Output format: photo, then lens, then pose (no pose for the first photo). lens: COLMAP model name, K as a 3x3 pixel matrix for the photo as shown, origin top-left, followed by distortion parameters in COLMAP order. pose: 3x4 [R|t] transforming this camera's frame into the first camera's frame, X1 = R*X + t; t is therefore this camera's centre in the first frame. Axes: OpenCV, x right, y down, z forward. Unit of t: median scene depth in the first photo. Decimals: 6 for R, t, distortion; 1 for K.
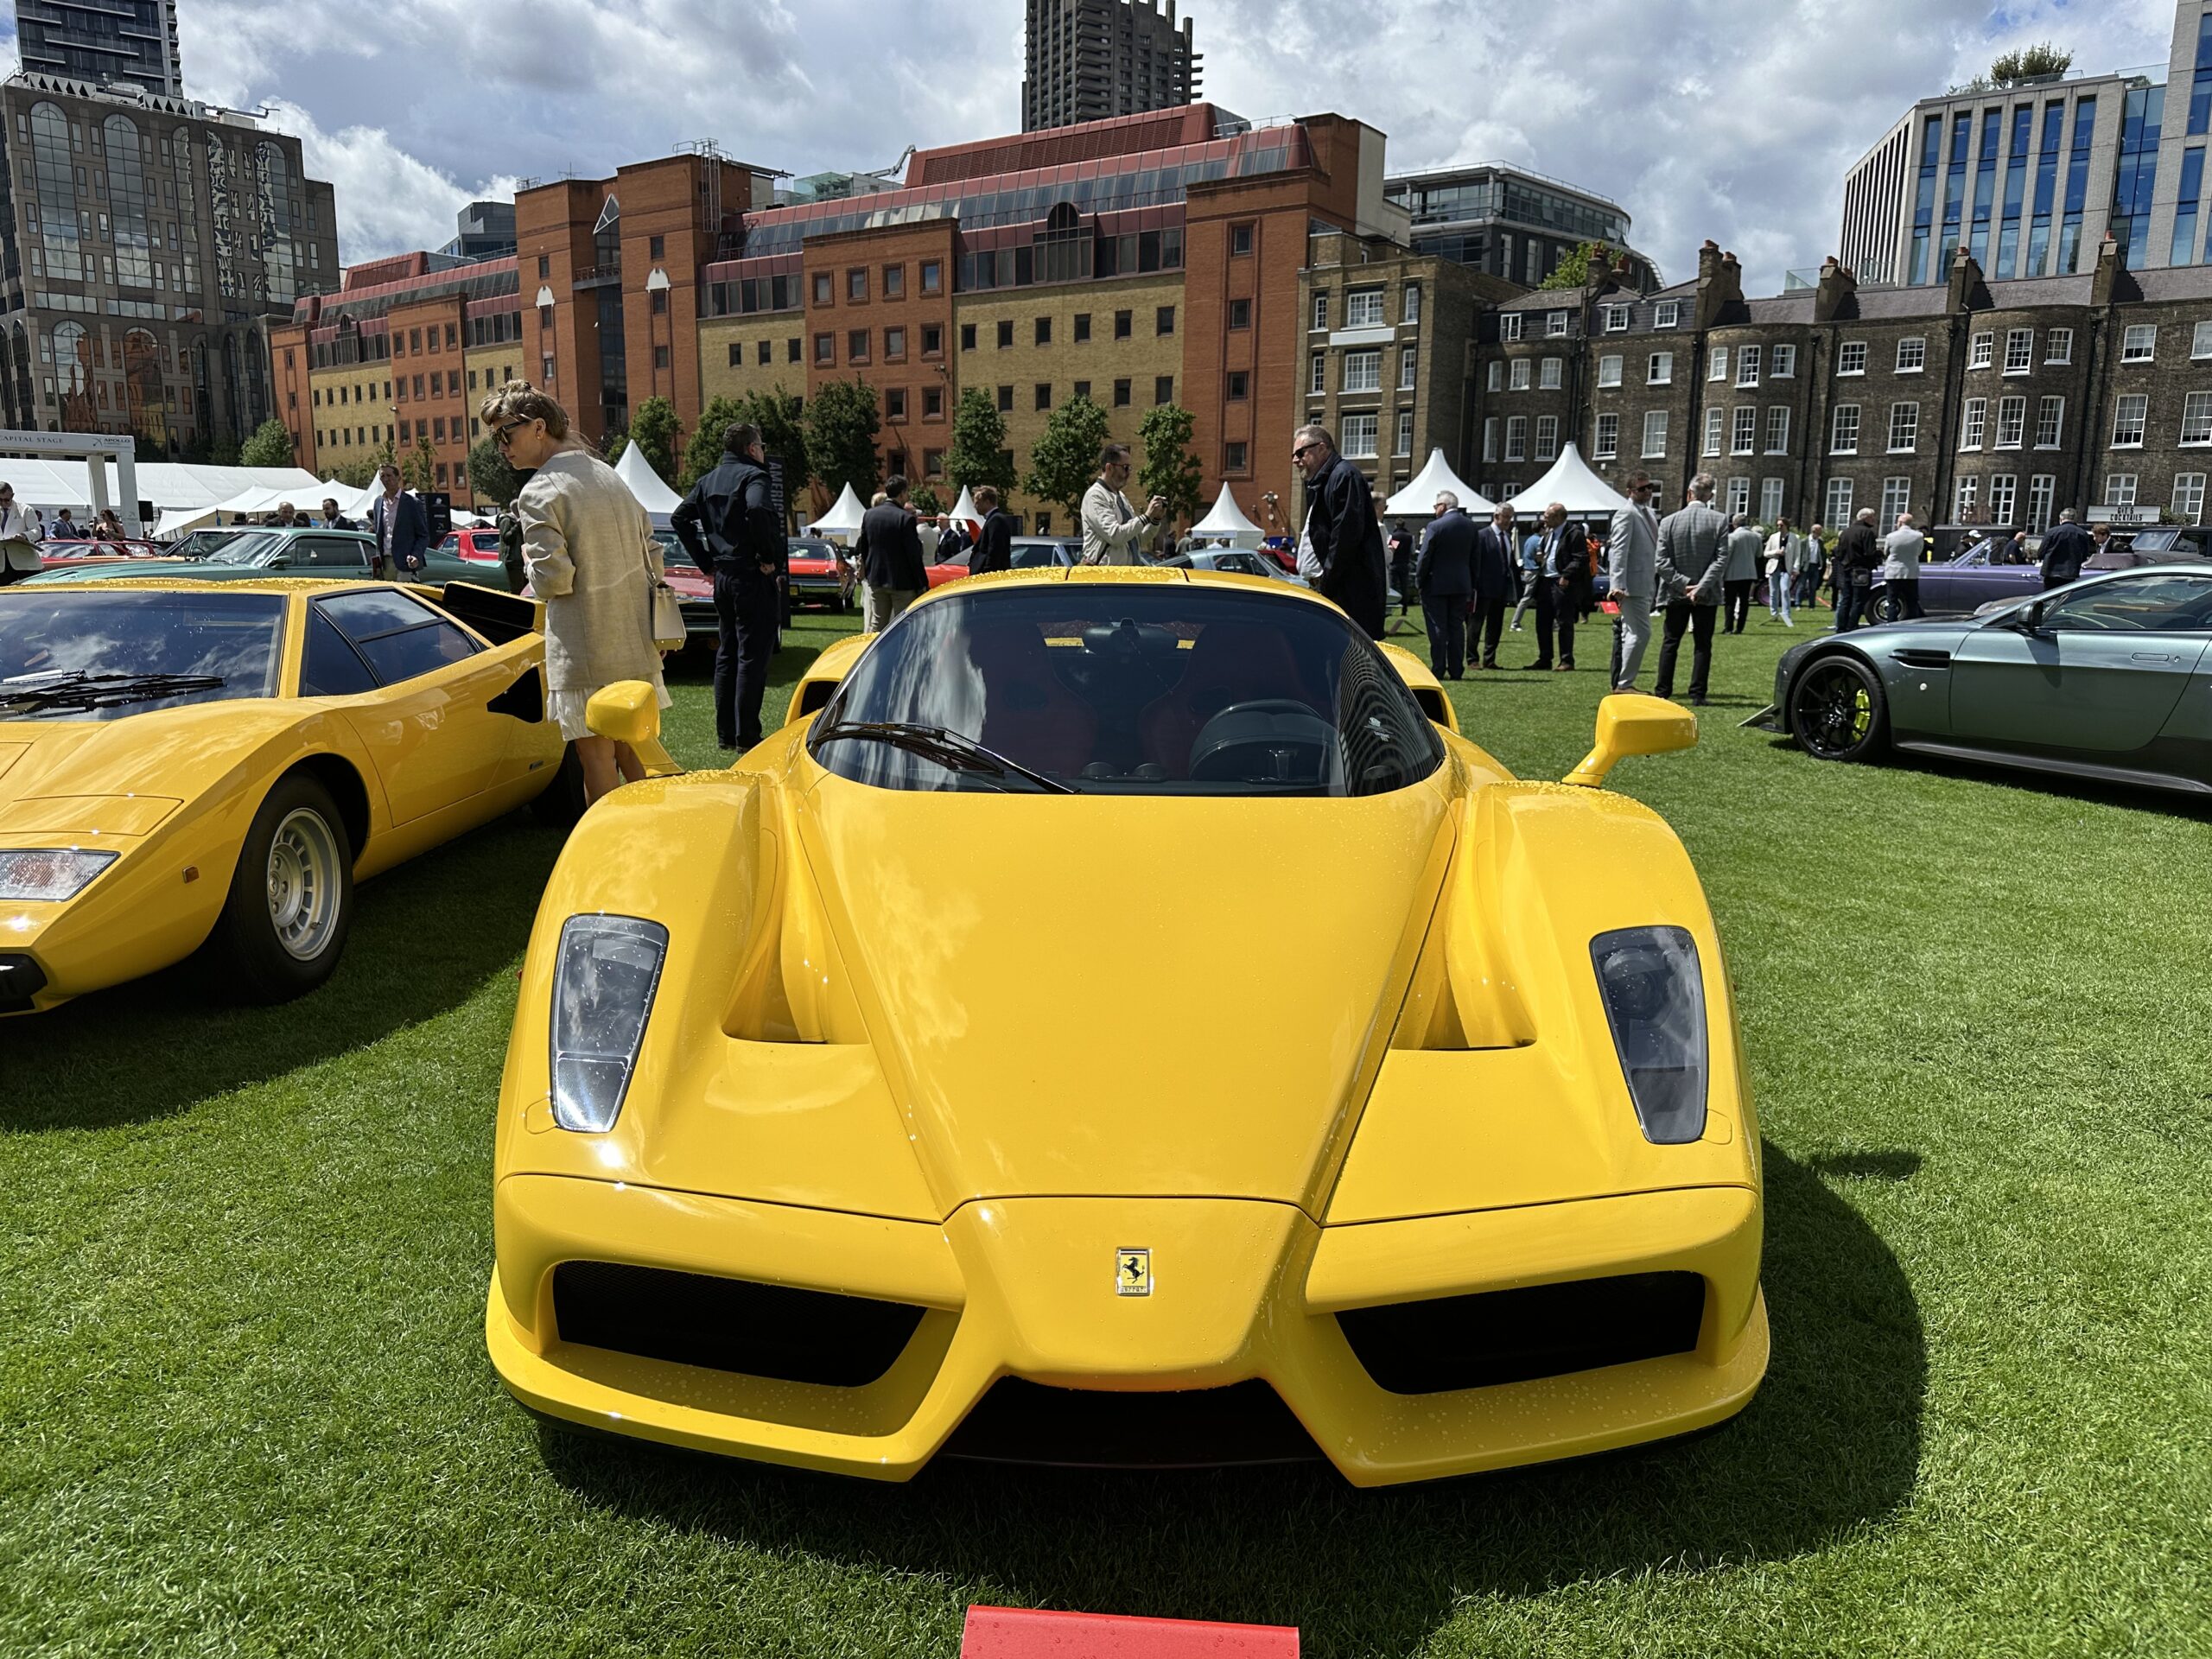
lens RADIAL K [[1554.9, 0, 1089.9], [0, 1554.9, 864.3], [0, 0, 1]] dist [0.023287, -0.030479]
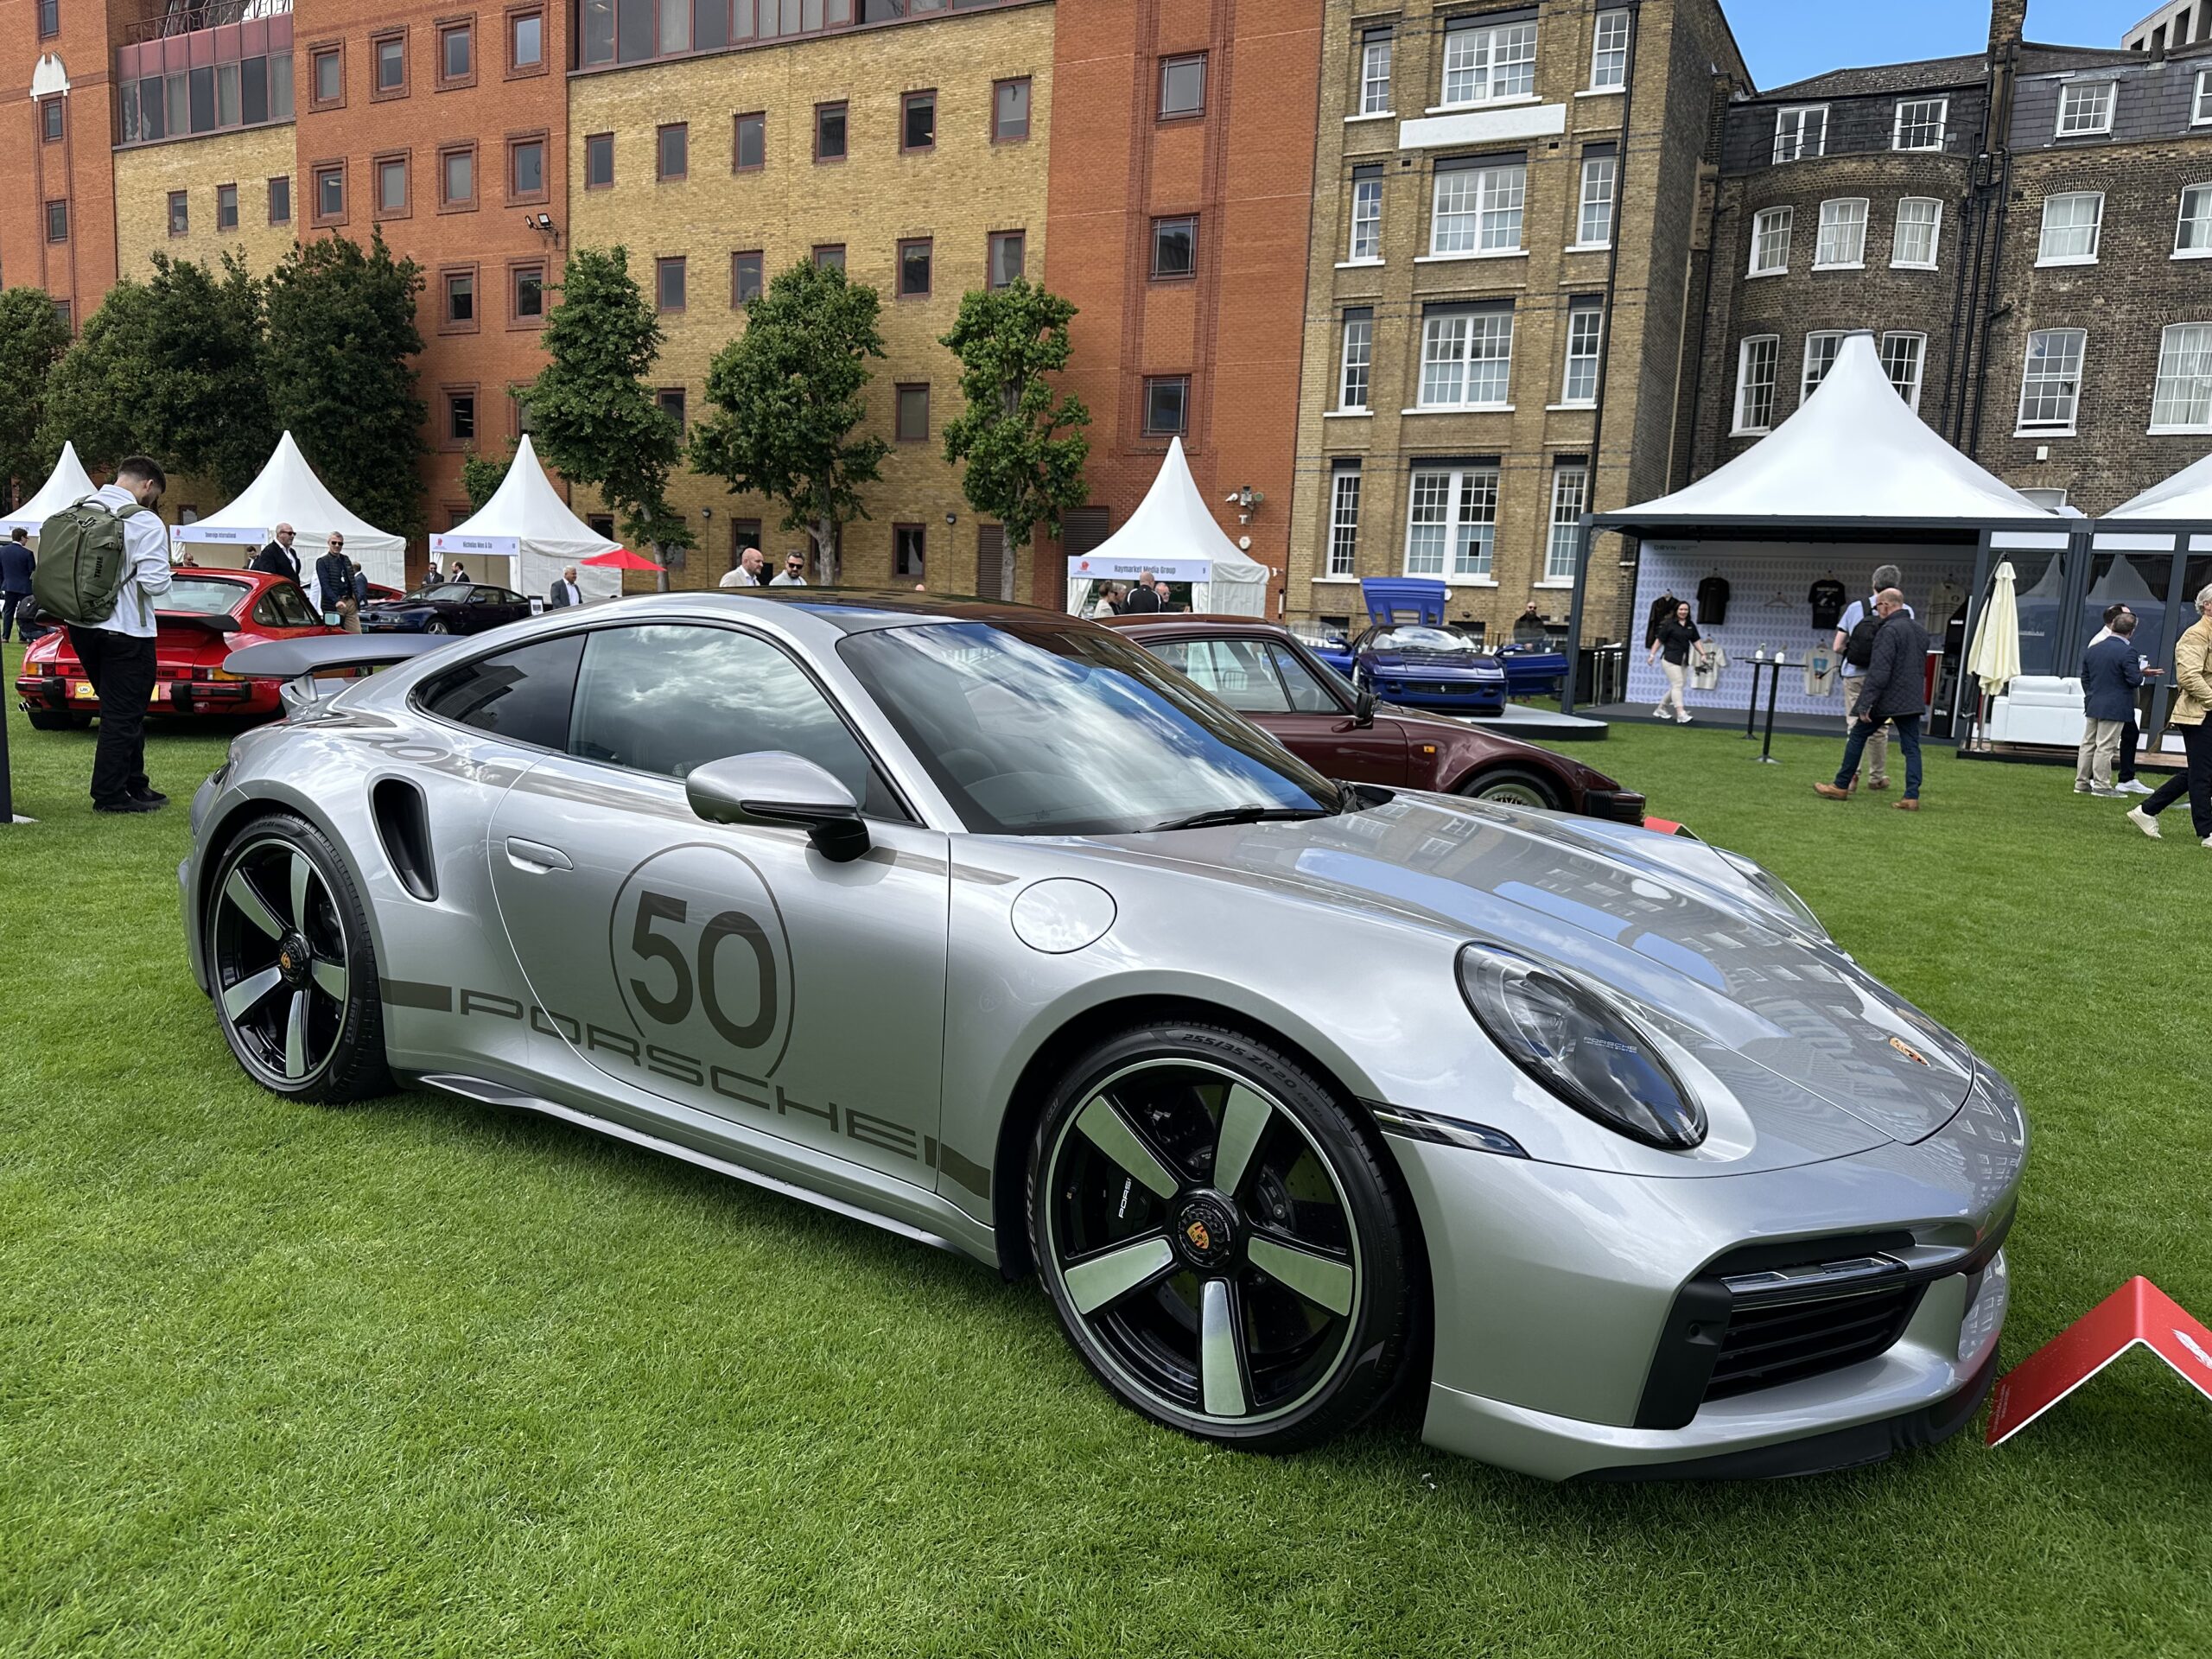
lens RADIAL K [[1554.9, 0, 1062.1], [0, 1554.9, 858.6], [0, 0, 1]] dist [0.023287, -0.030479]
pose [[0.992538, 0.021511, 0.120021, 0.012860], [-0.015734, 0.998681, -0.048871, -0.105150], [-0.120914, 0.046617, 0.991568, 0.543938]]
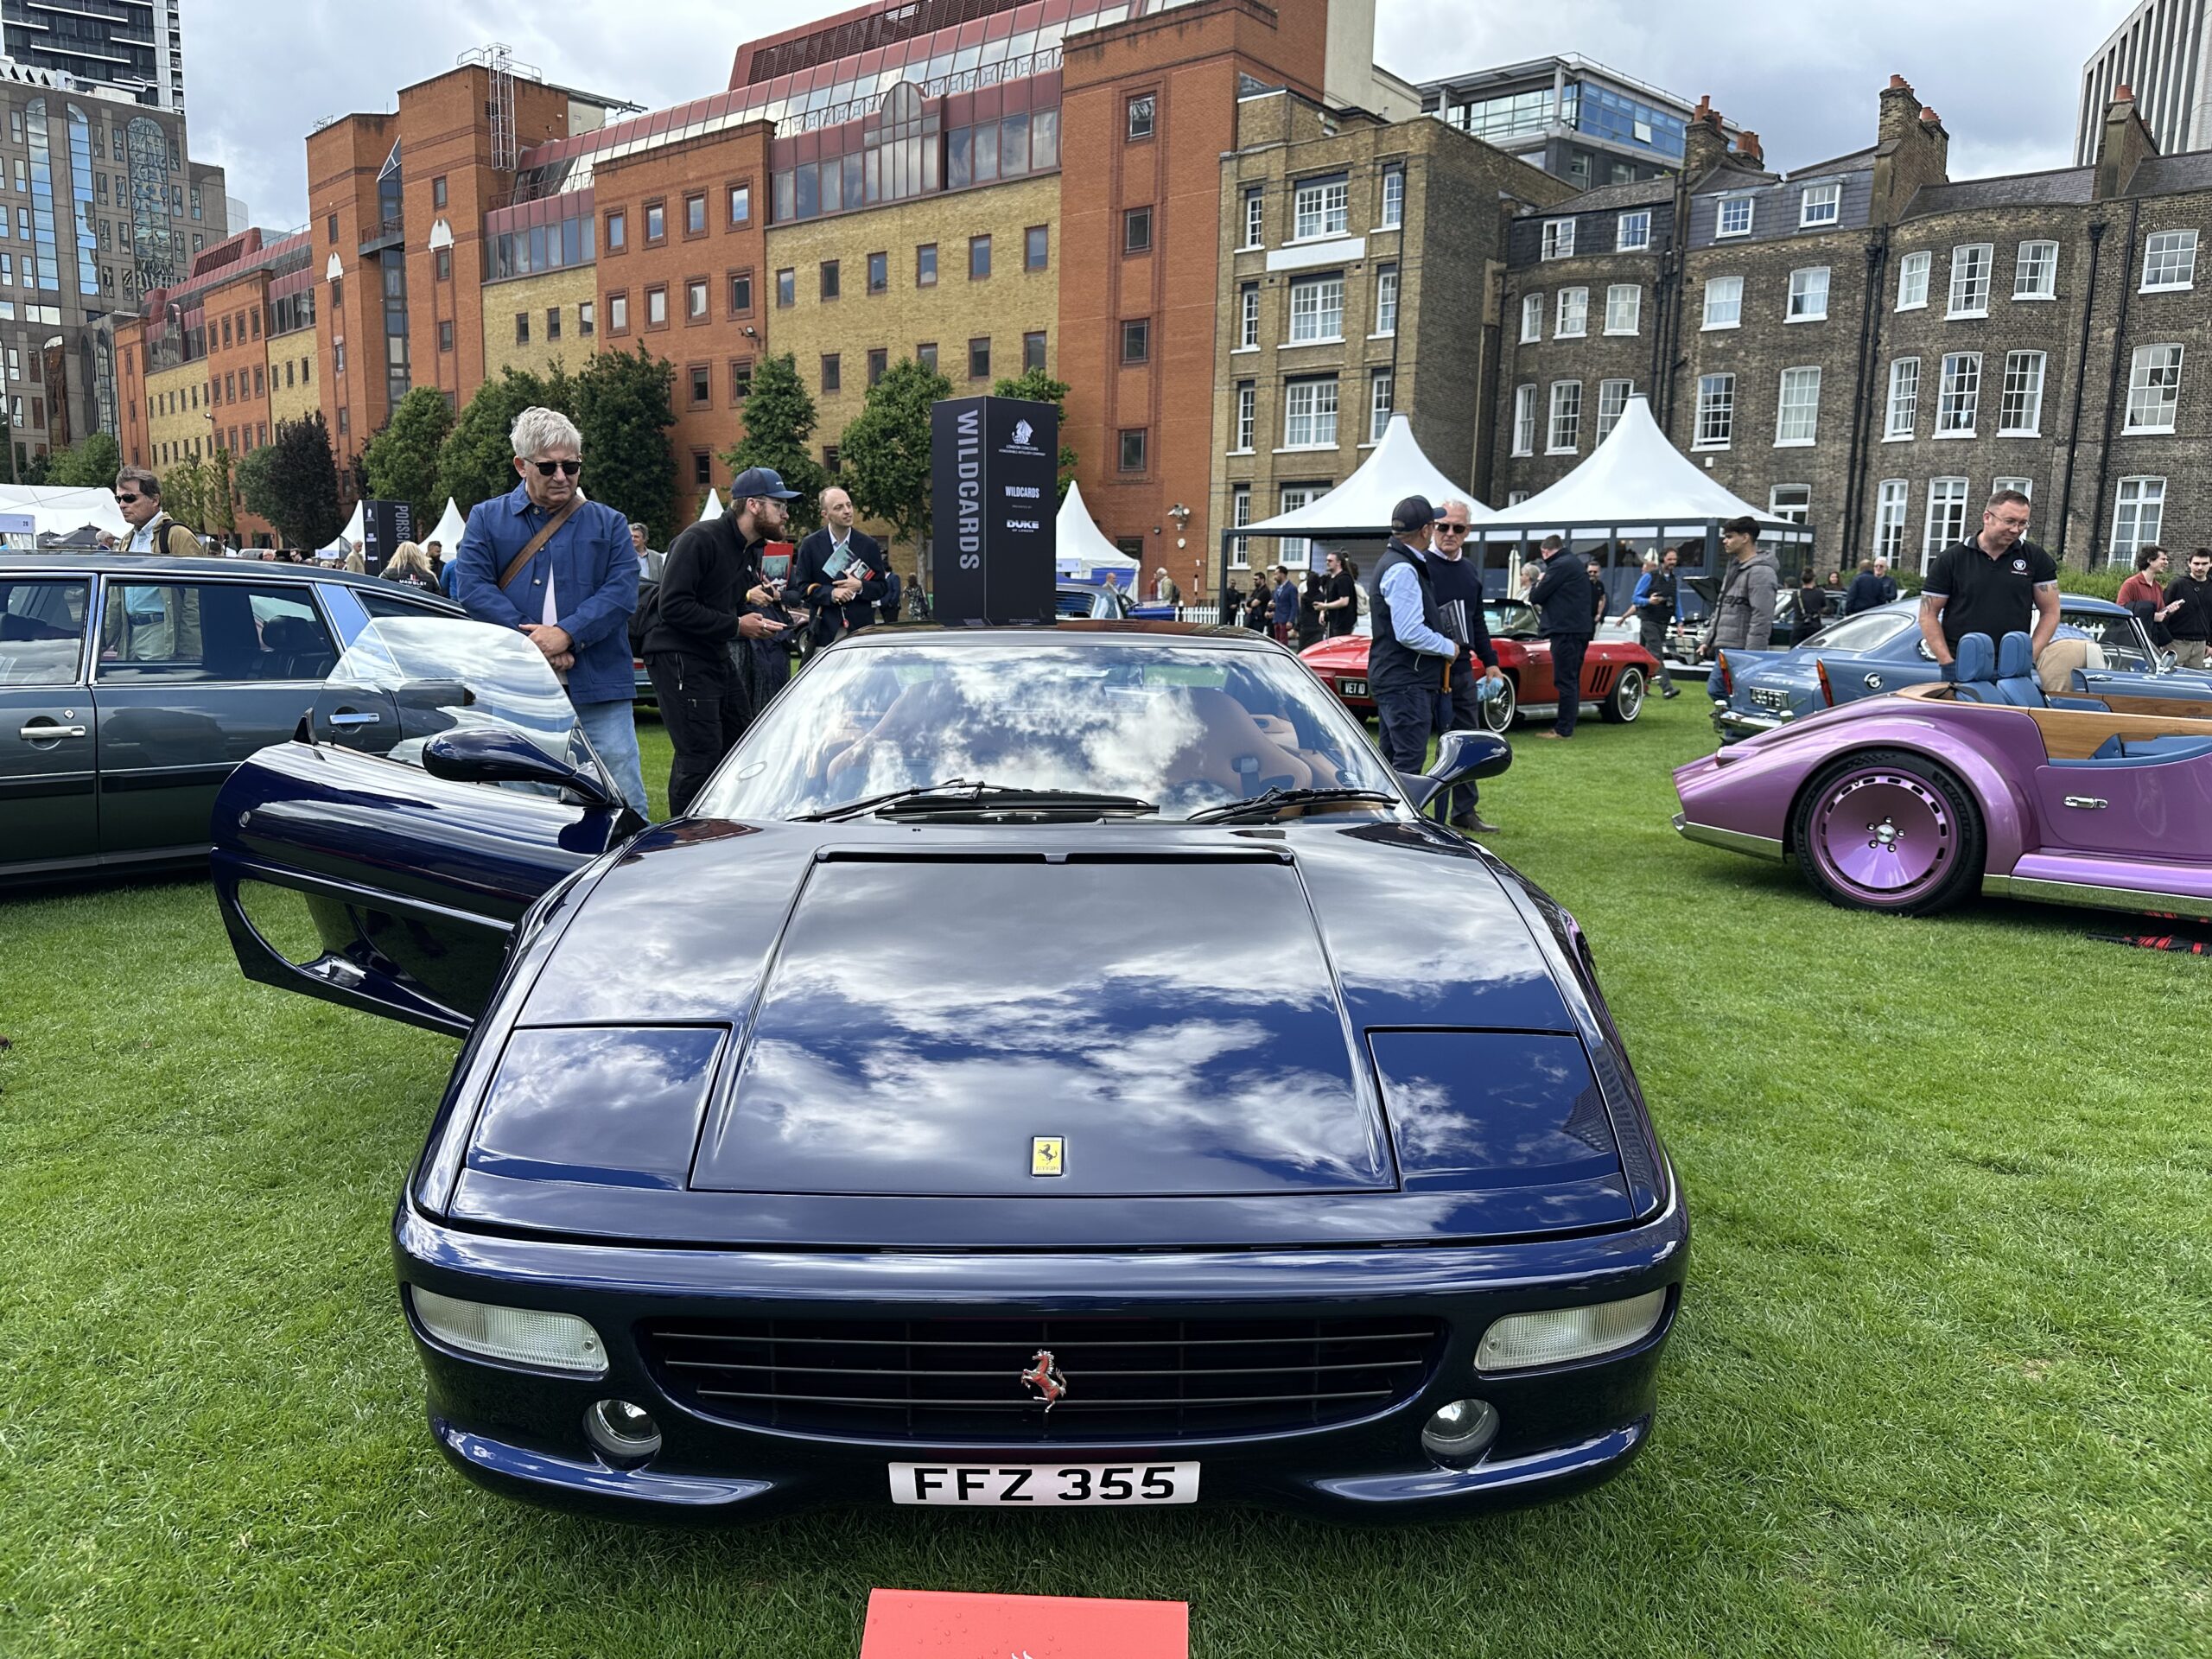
lens RADIAL K [[1554.9, 0, 1091.8], [0, 1554.9, 850.9], [0, 0, 1]] dist [0.023287, -0.030479]
pose [[0.997120, 0.024763, -0.071679, 0.123556], [-0.027739, 0.998781, -0.040819, -0.066276], [0.070581, 0.042689, 0.996592, 0.347843]]
